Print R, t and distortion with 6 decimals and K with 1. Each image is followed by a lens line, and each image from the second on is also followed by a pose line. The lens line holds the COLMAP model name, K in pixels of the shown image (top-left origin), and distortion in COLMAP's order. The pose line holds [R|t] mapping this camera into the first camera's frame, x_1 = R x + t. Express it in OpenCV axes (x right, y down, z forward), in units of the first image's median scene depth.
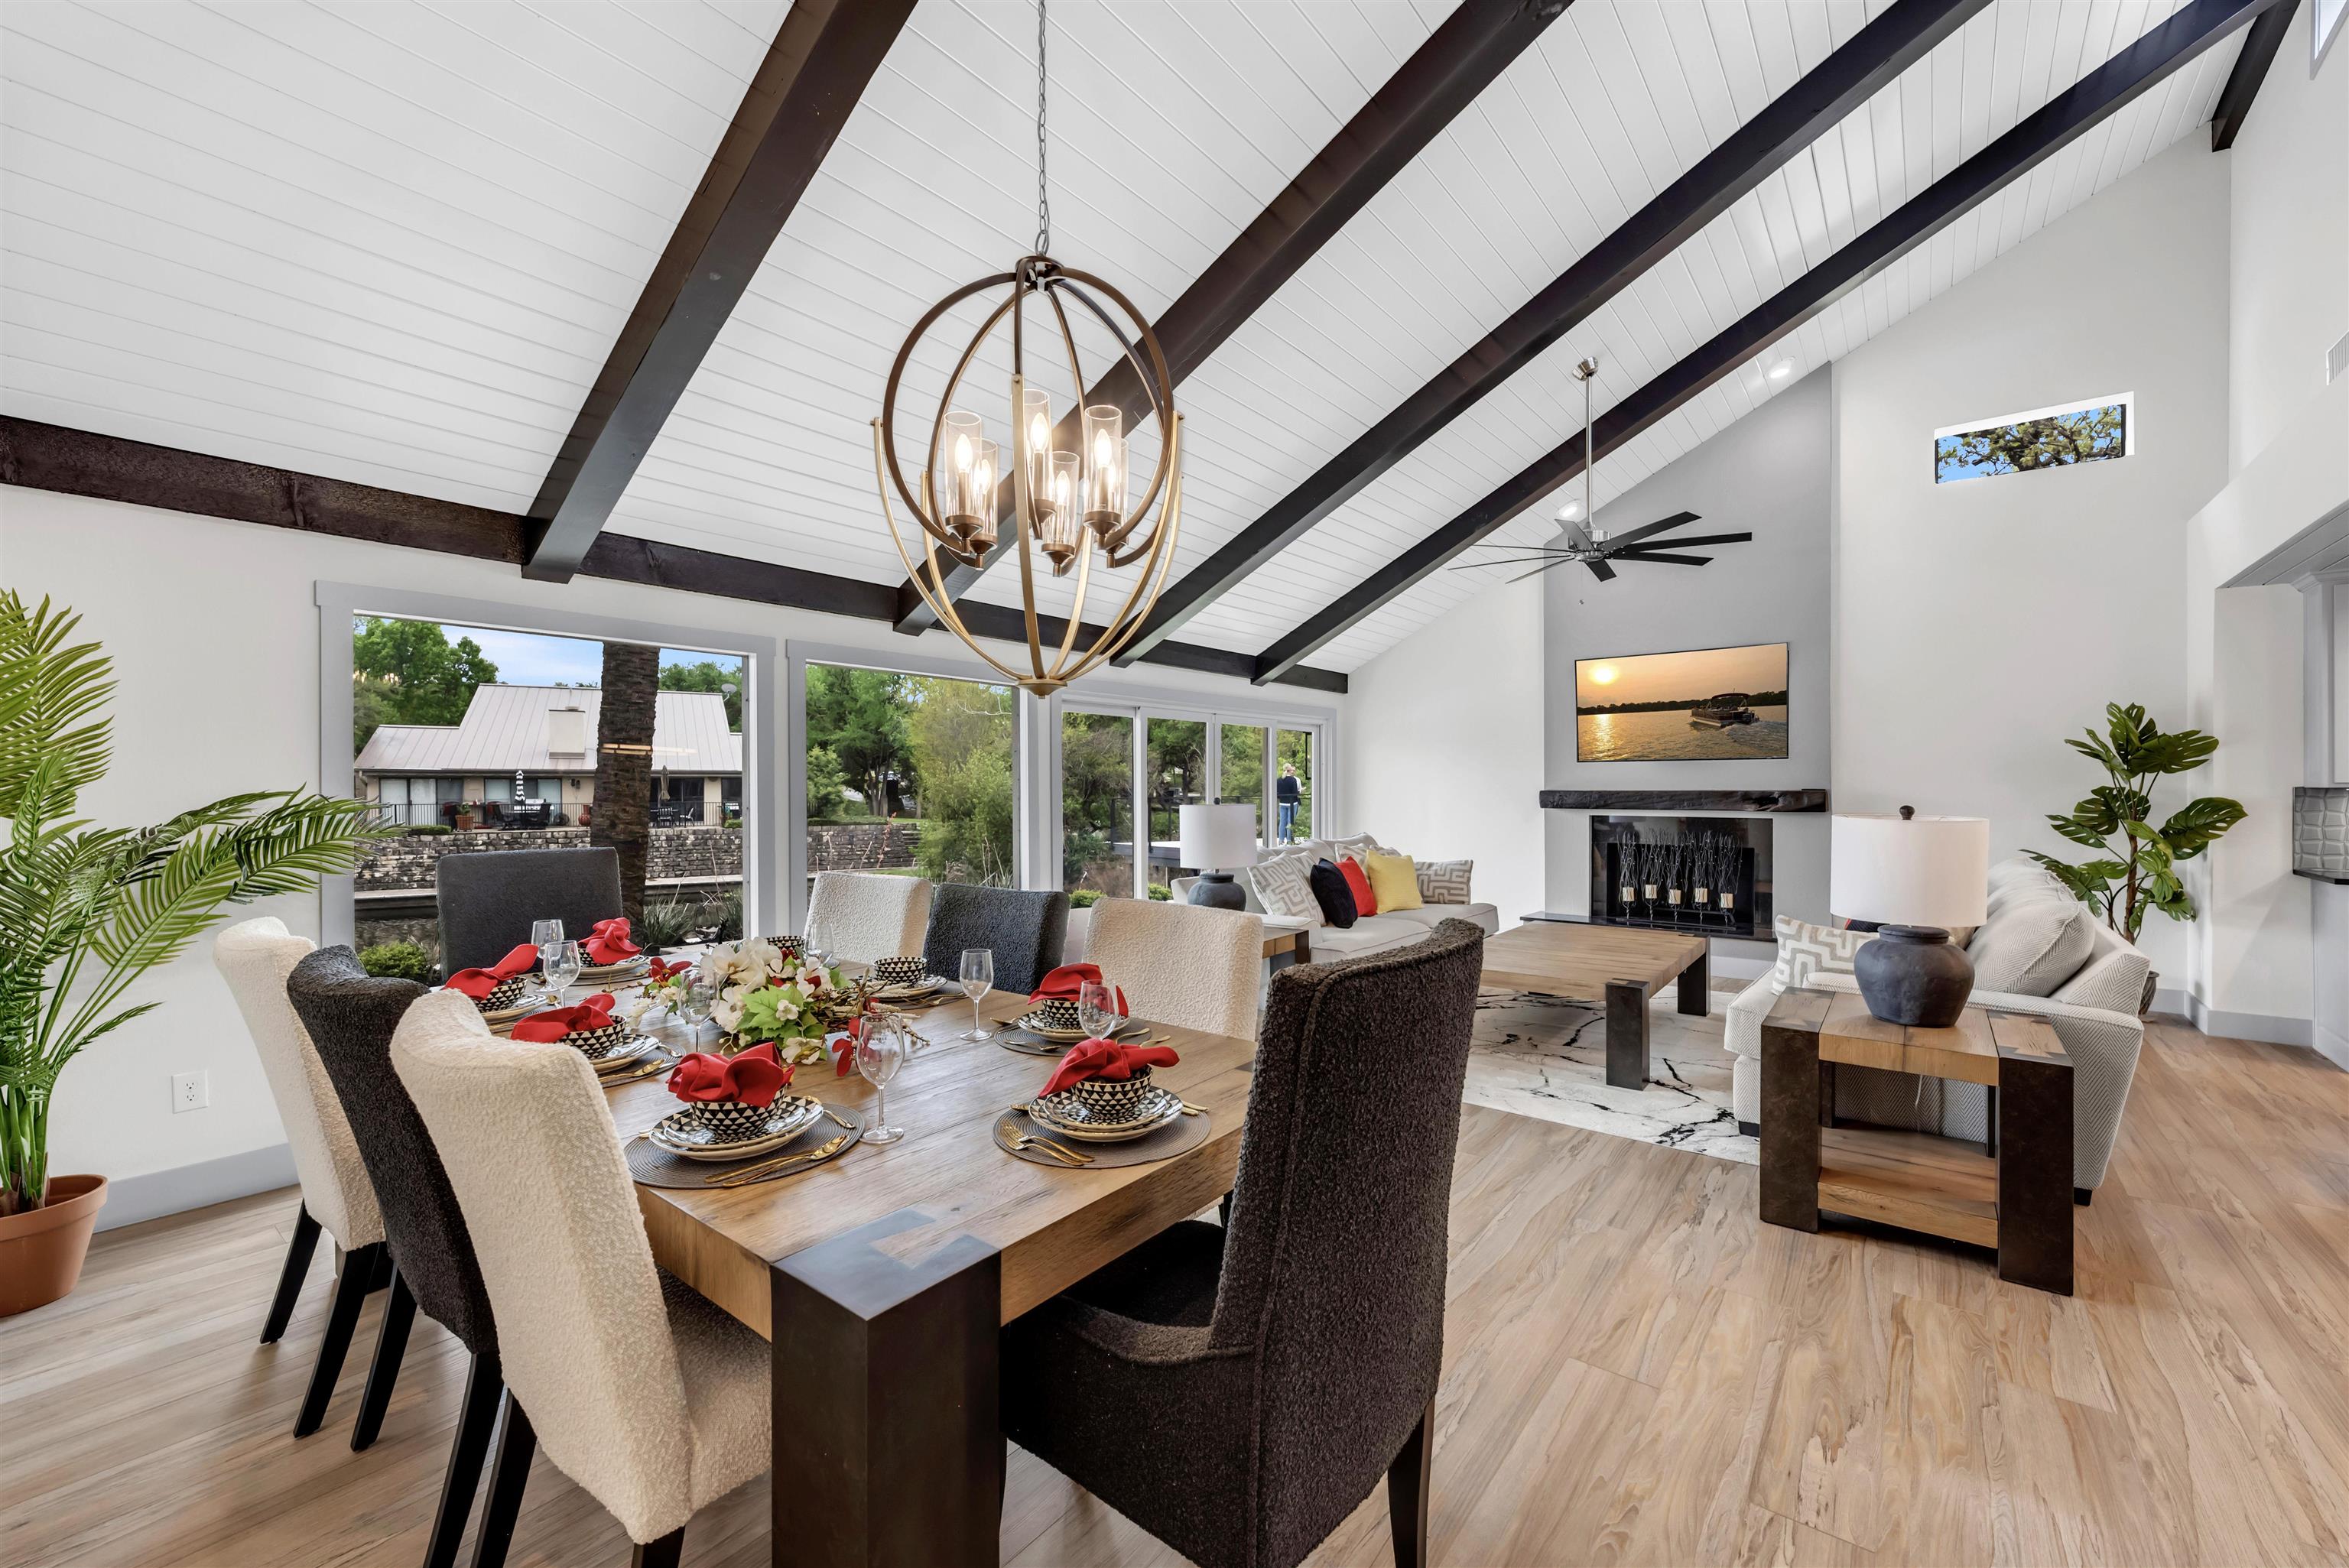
lens RADIAL K [[956.9, 0, 1156.6], [0, 956.9, 782.2], [0, 0, 1]] dist [-0.003166, -0.000408]
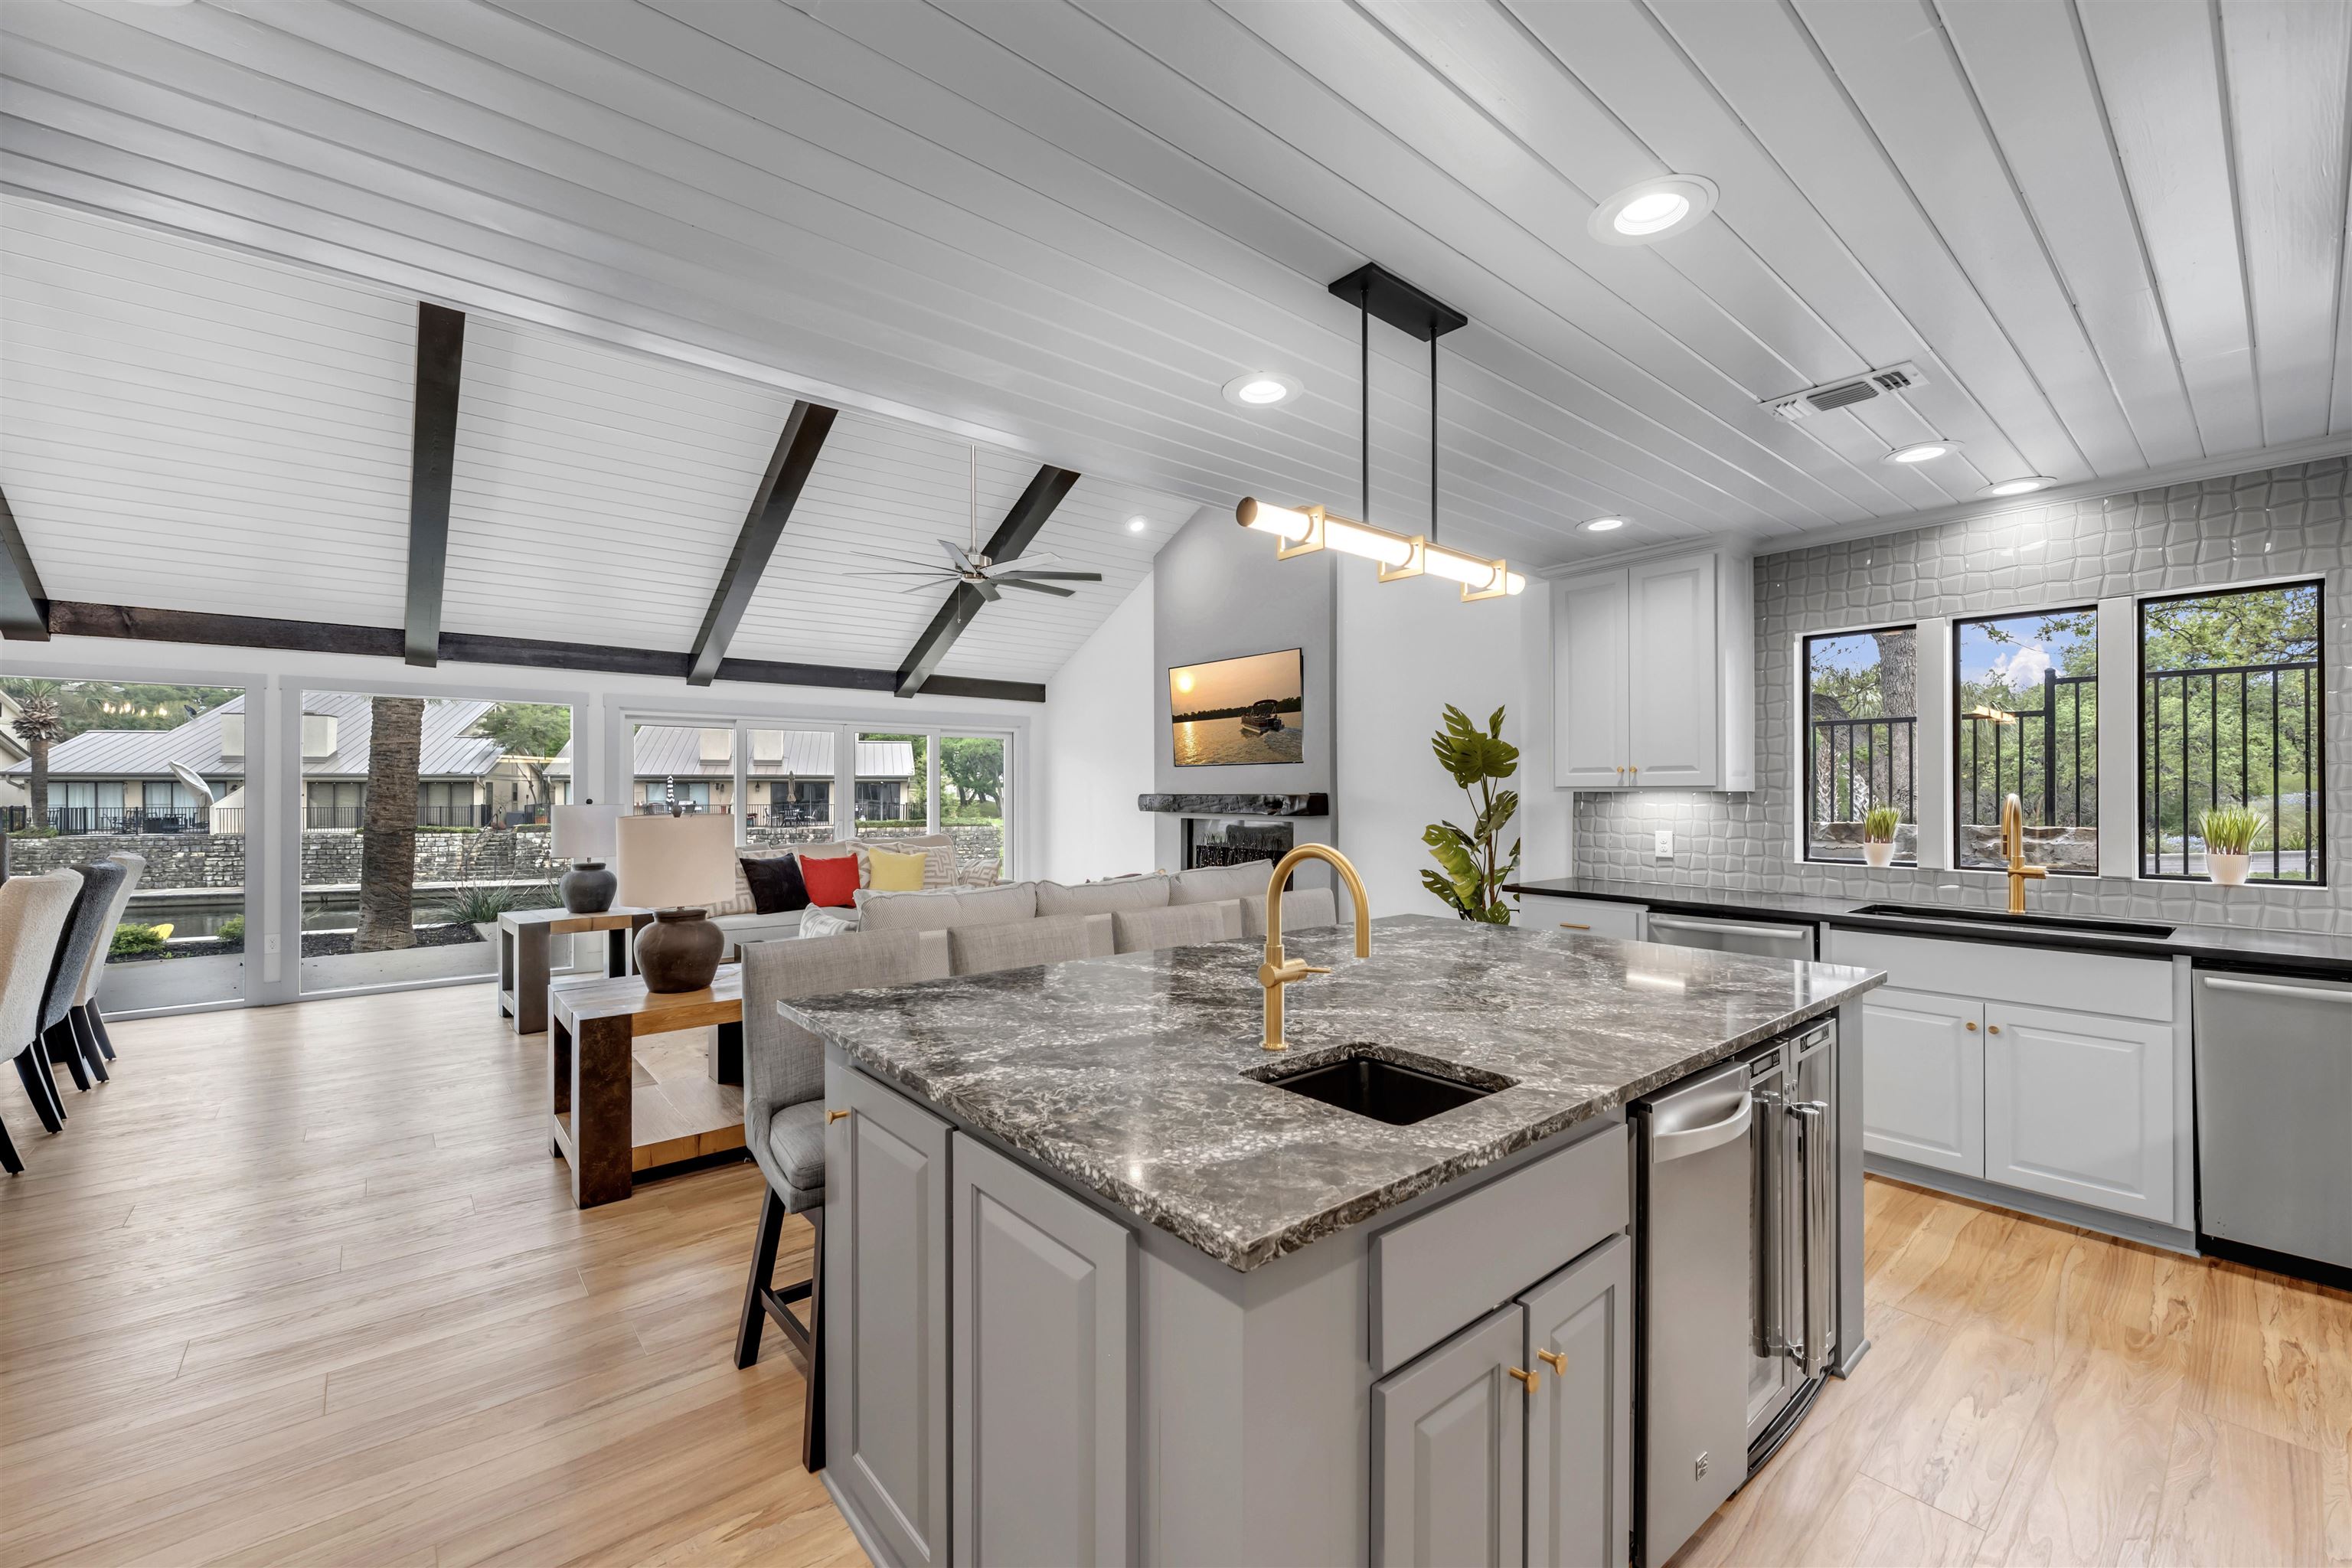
lens RADIAL K [[958.3, 0, 1177.4], [0, 958.3, 787.5], [0, 0, 1]] dist [-0.003166, -0.000408]
pose [[0.981759, 0.001657, -0.190124, 0.649794], [-0.001486, 0.999998, 0.001042, -0.000358], [0.190125, -0.000741, 0.981760, -0.024021]]
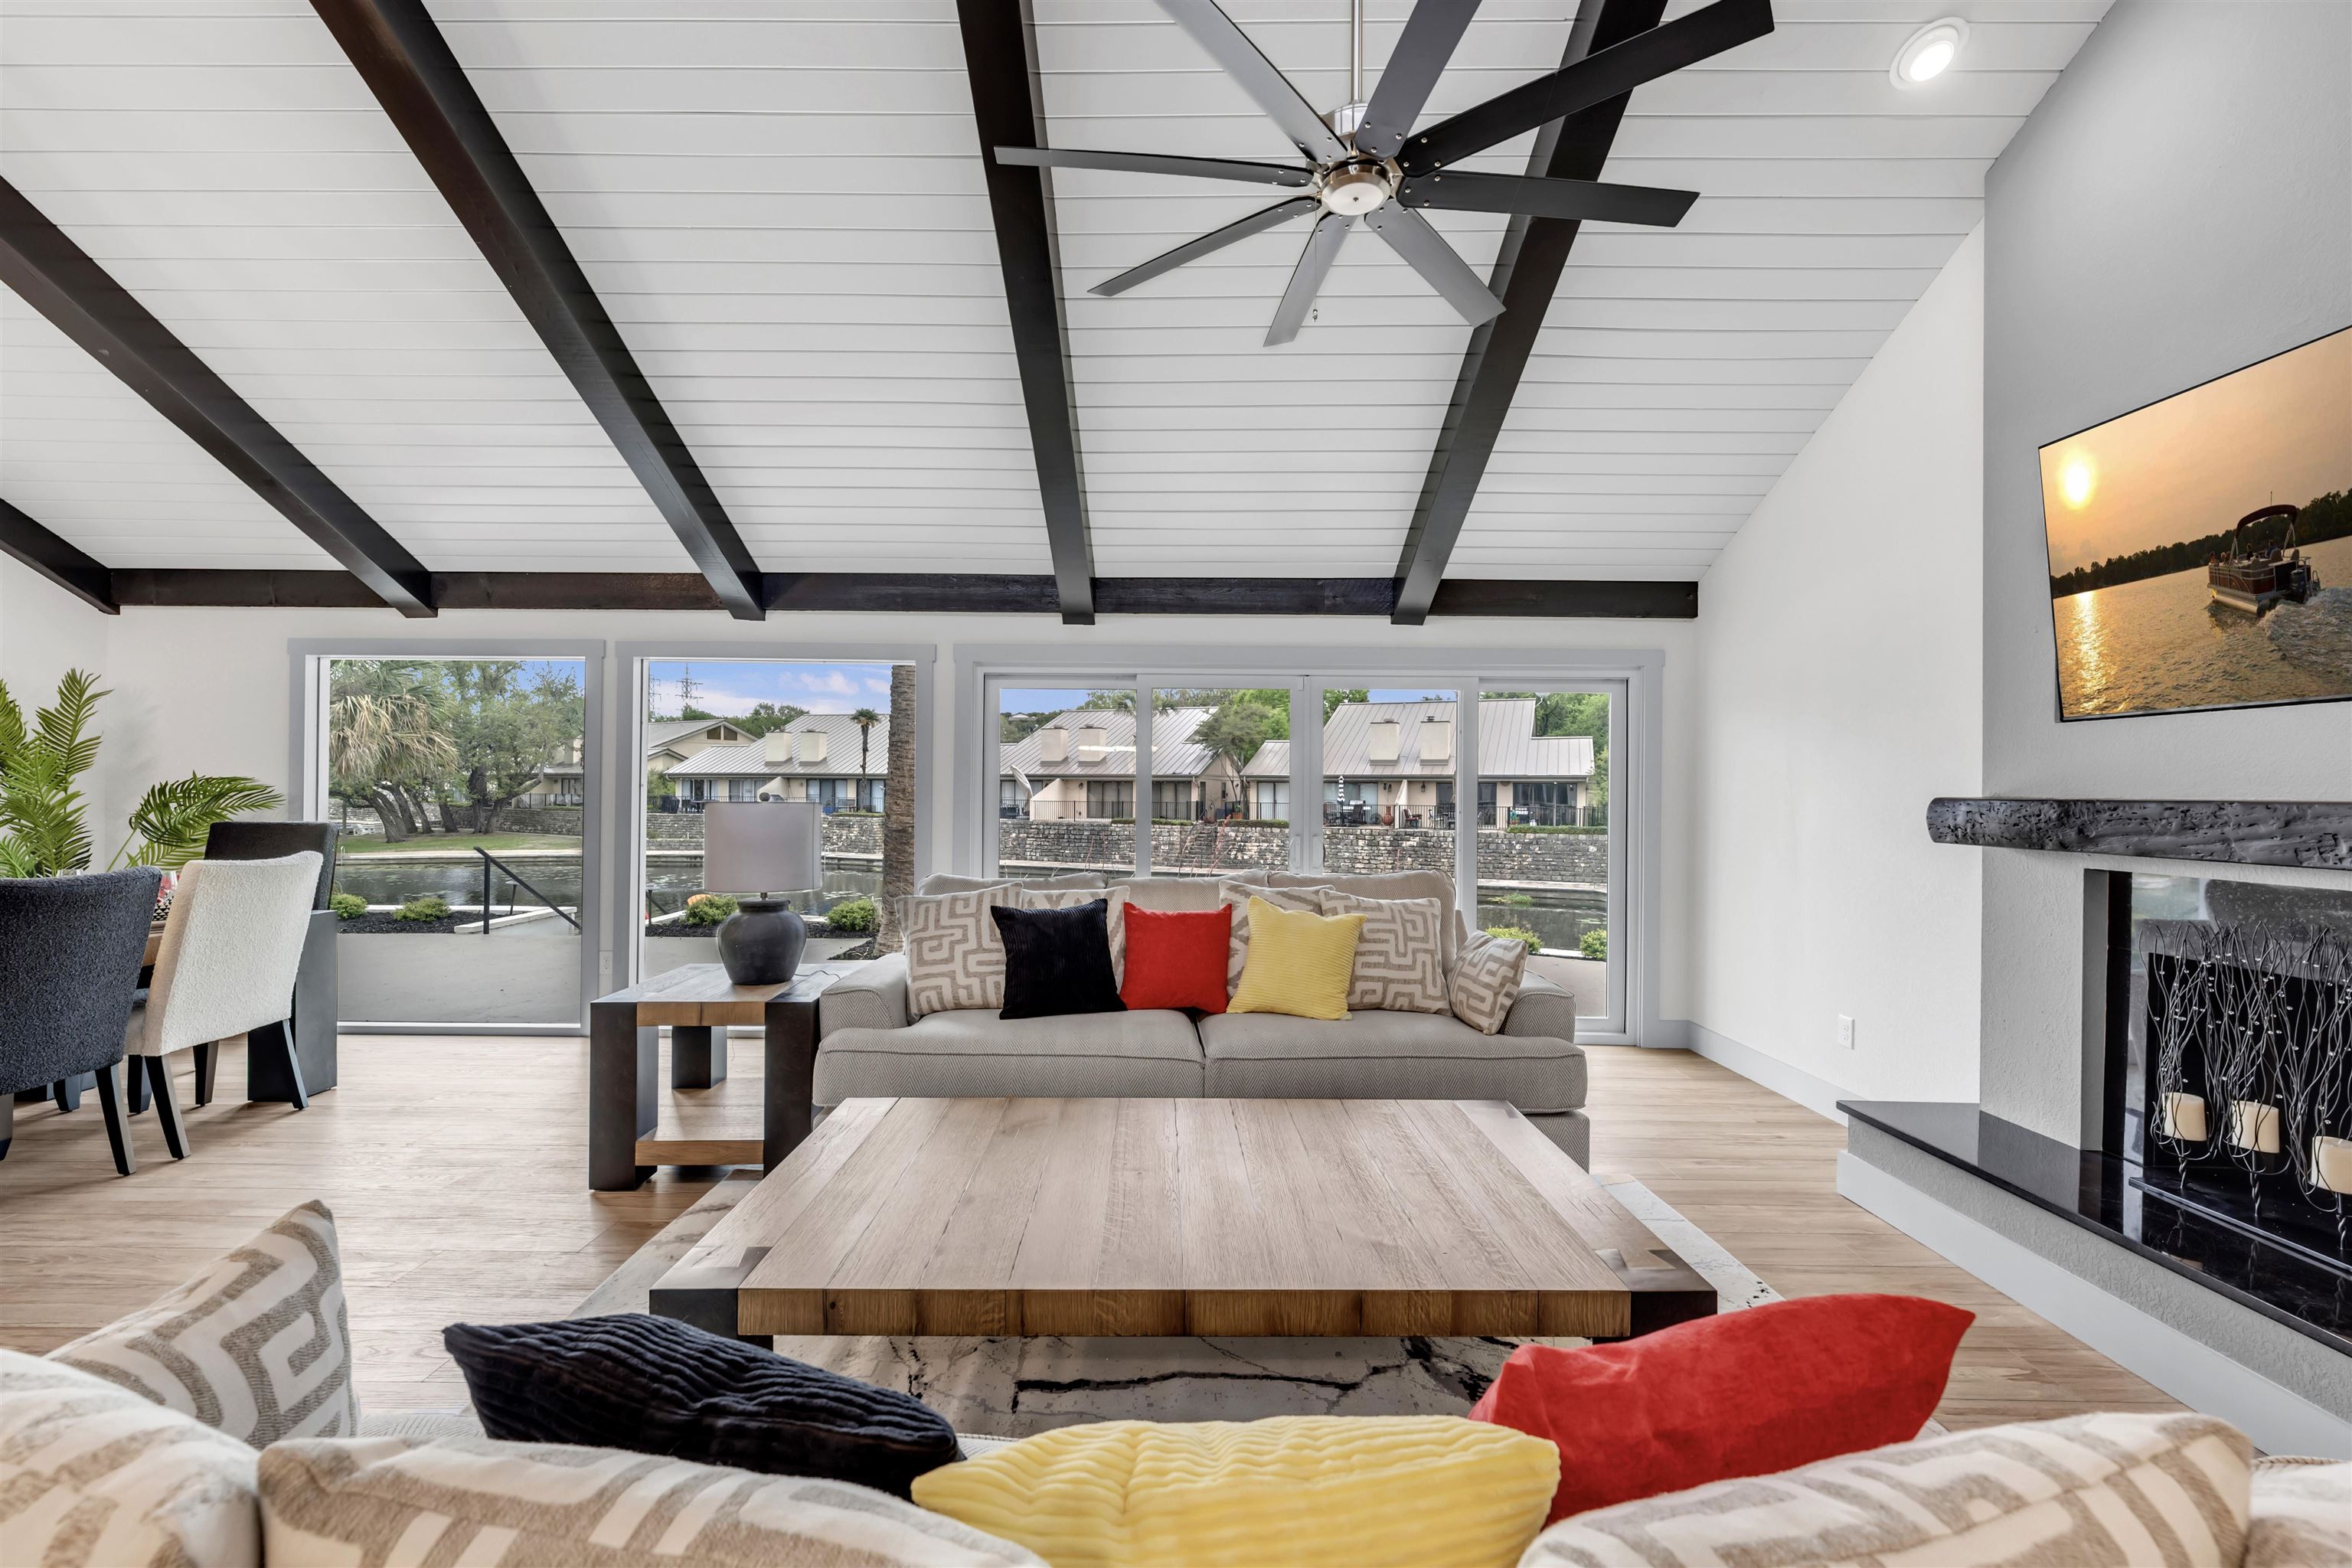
lens RADIAL K [[958.3, 0, 1167.0], [0, 958.3, 791.9], [0, 0, 1]] dist [-0.003166, -0.000408]
pose [[0.619719, 0.010078, -0.784759, 0.524683], [-0.007413, 0.999948, 0.006988, 0.005228], [0.784789, 0.001487, 0.619761, 0.503053]]
